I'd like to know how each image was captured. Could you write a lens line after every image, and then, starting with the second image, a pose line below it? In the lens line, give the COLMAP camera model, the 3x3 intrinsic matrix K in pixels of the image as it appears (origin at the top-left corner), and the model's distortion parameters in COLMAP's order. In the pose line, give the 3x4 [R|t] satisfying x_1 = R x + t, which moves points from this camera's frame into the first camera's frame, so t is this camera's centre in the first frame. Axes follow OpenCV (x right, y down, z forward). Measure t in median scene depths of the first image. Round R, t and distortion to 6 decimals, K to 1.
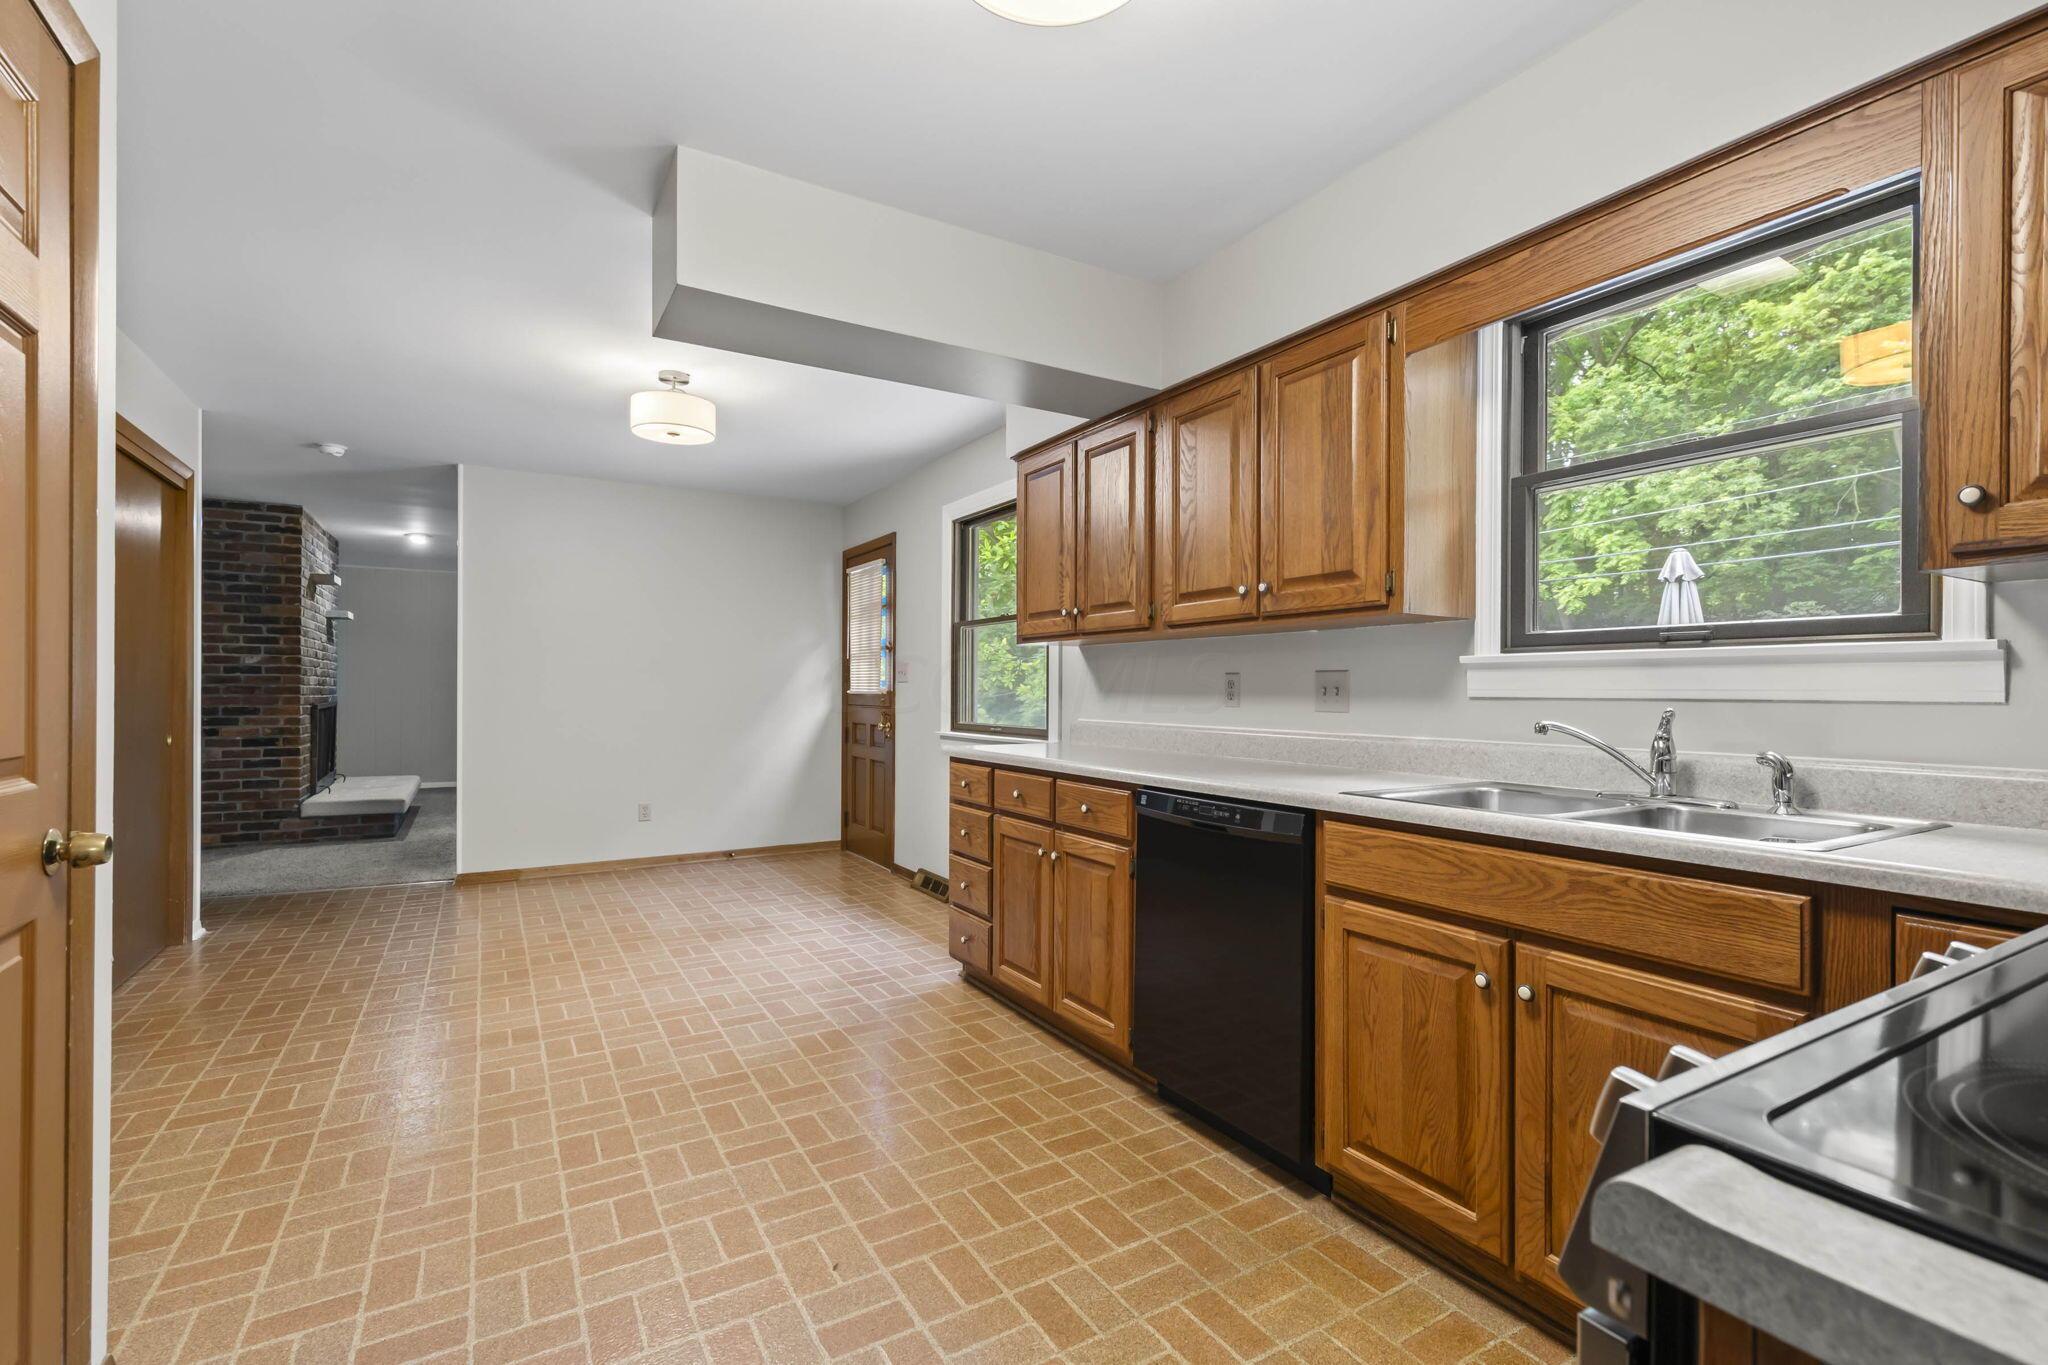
lens RADIAL K [[919.7, 0, 1041.2], [0, 919.7, 689.0], [0, 0, 1]] dist [-0.000505, -0.000332]
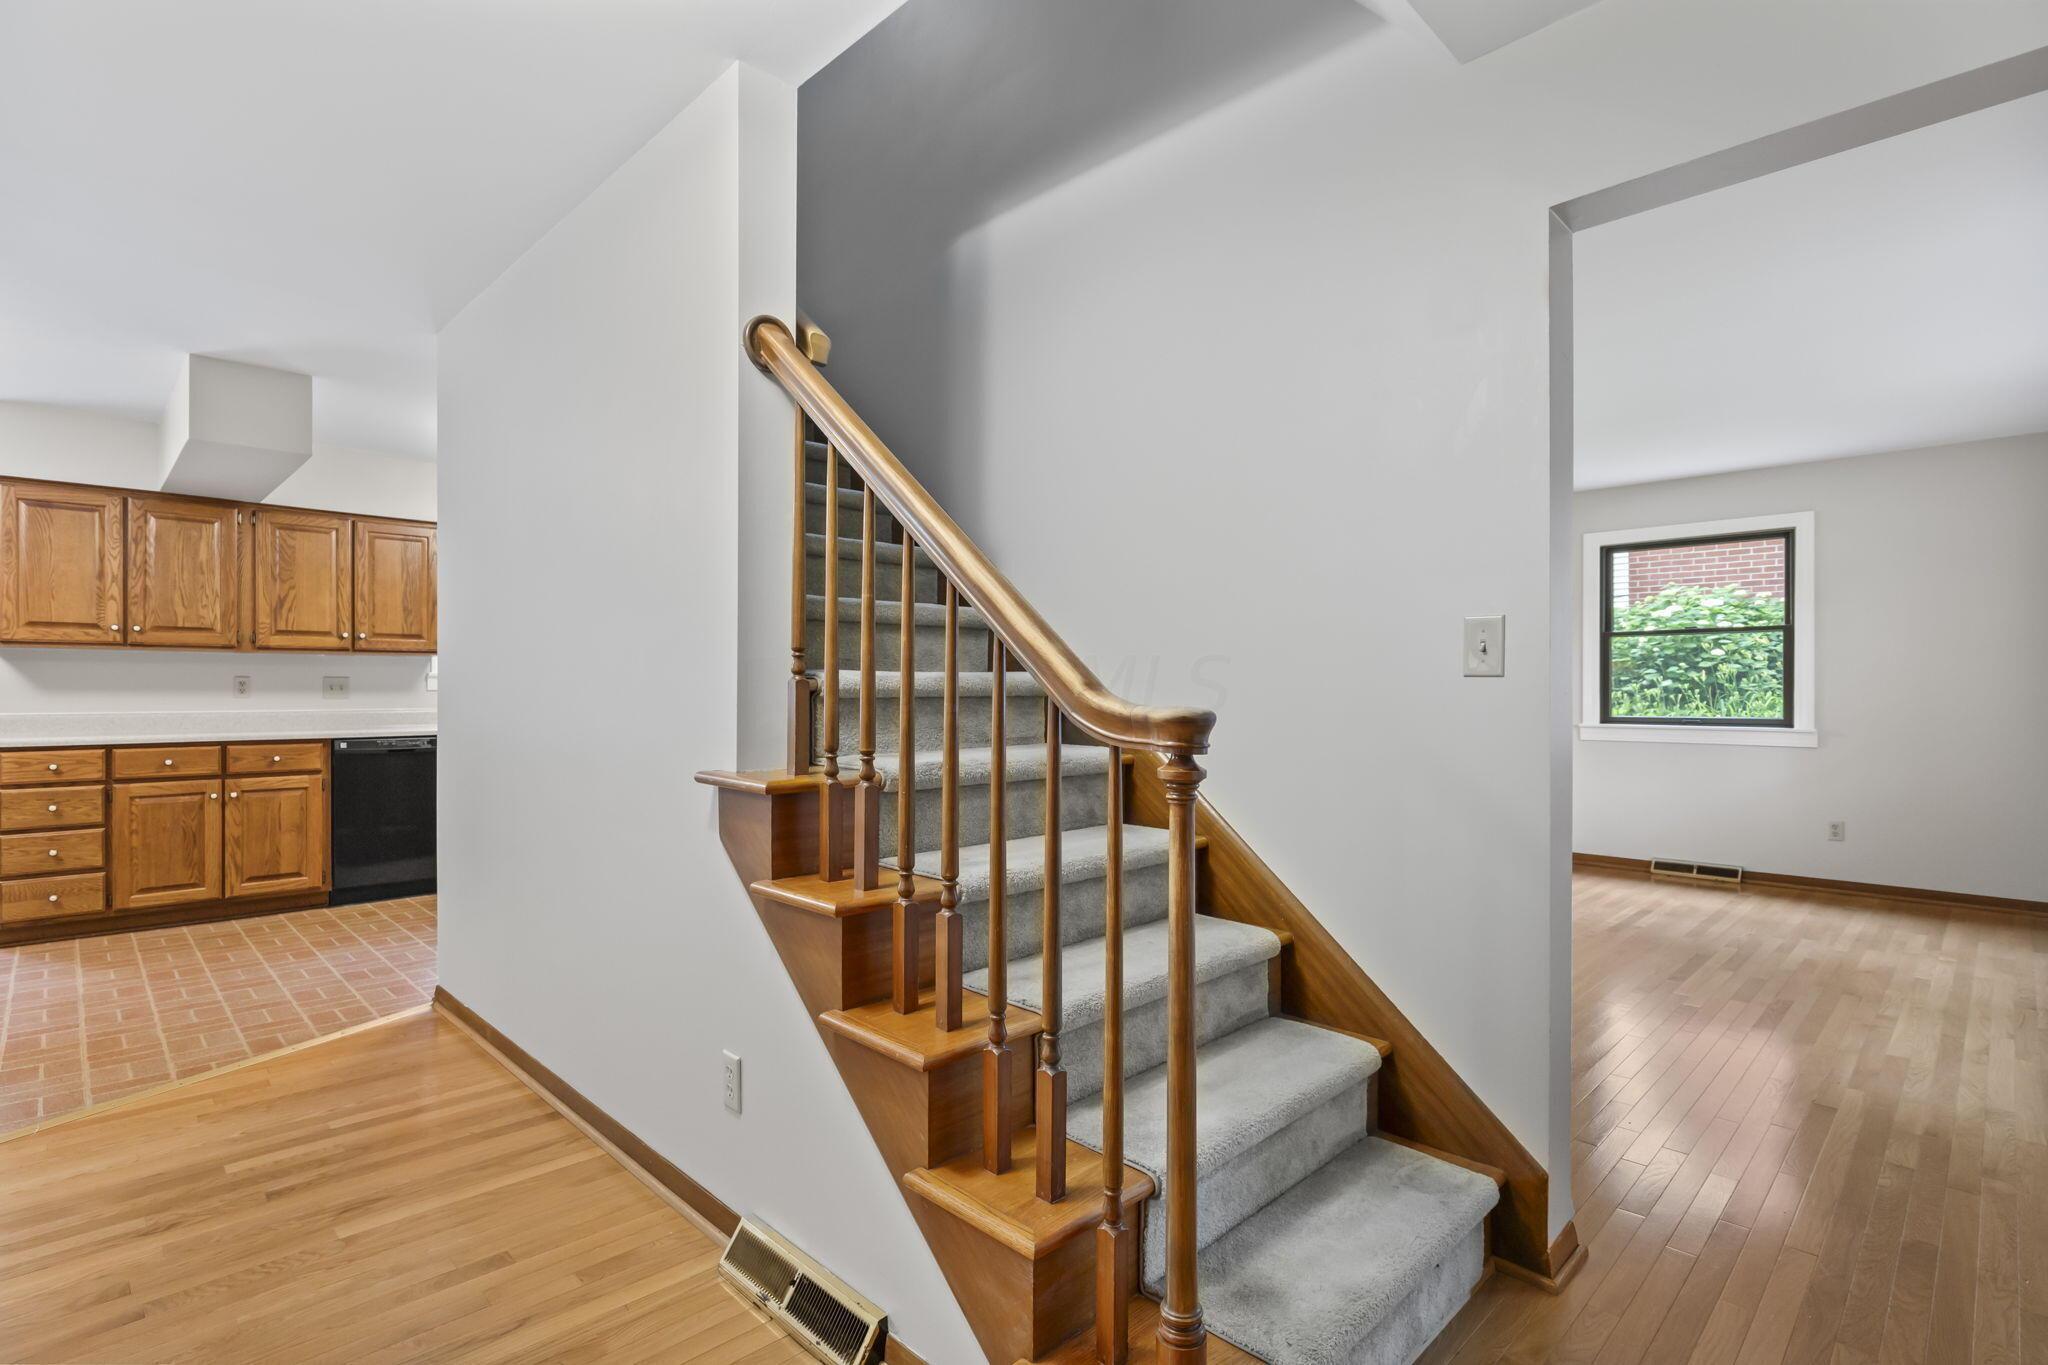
lens RADIAL K [[973.1, 0, 1011.4], [0, 973.1, 680.2], [0, 0, 1]] dist [-0.002617, 0.000058]
pose [[-0.223060, 0.003492, 0.974798, -2.265851], [-0.002483, 0.999988, -0.004151, -0.009791], [-0.974801, -0.003346, -0.223049, 0.106723]]
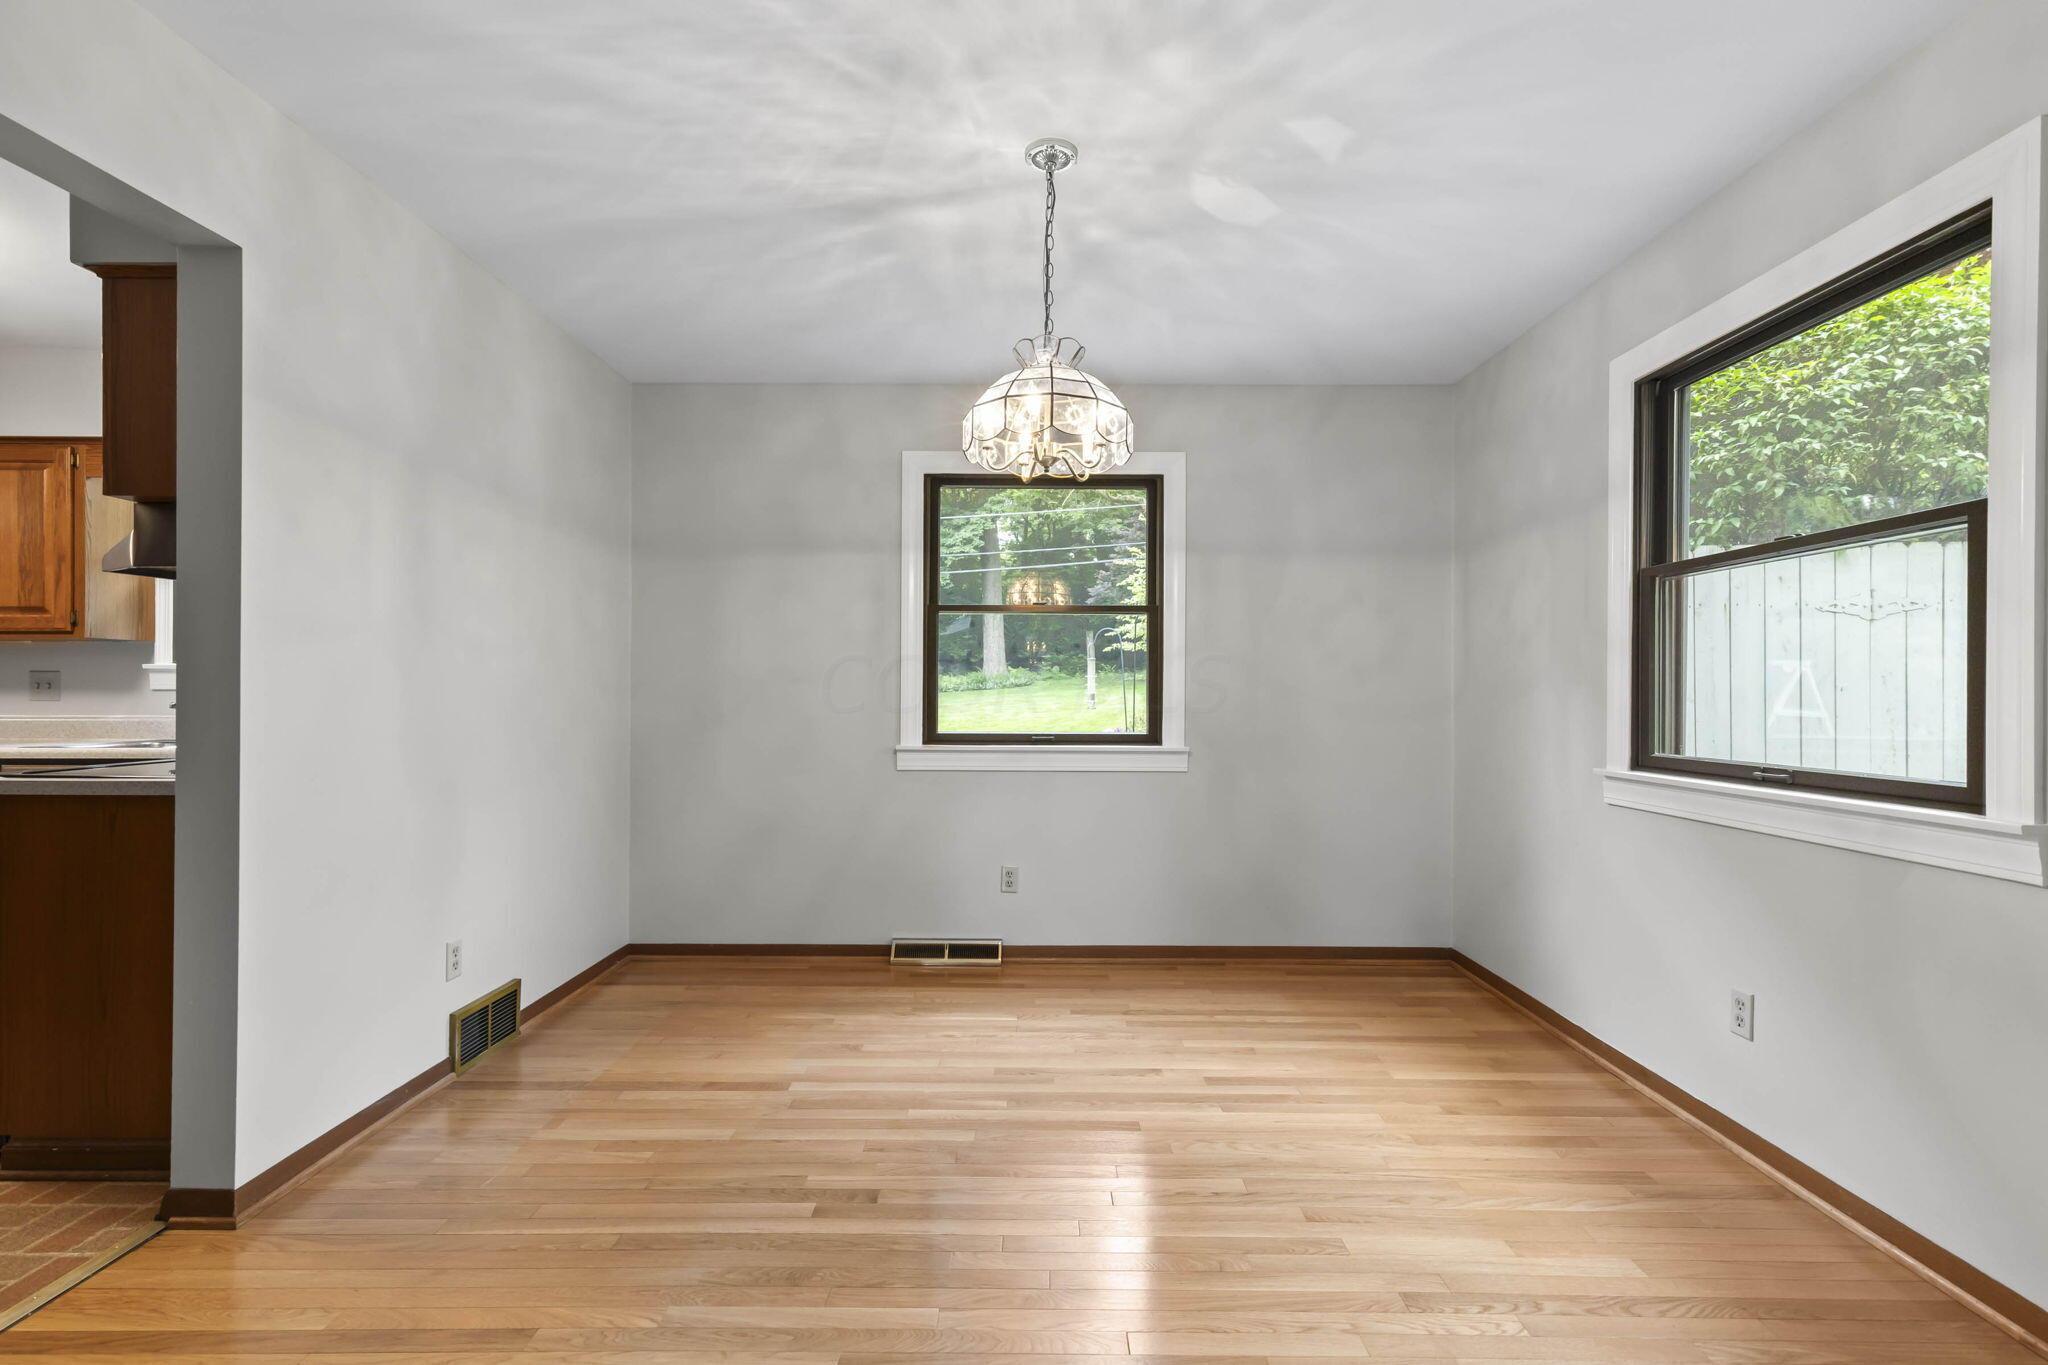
lens RADIAL K [[919.7, 0, 1041.2], [0, 919.7, 689.0], [0, 0, 1]] dist [-0.000505, -0.000332]
pose [[0.514716, -0.001306, 0.857360, -0.114578], [-0.001136, 0.999997, 0.002205, 0.002455], [-0.857360, -0.002109, 0.514712, -1.170683]]
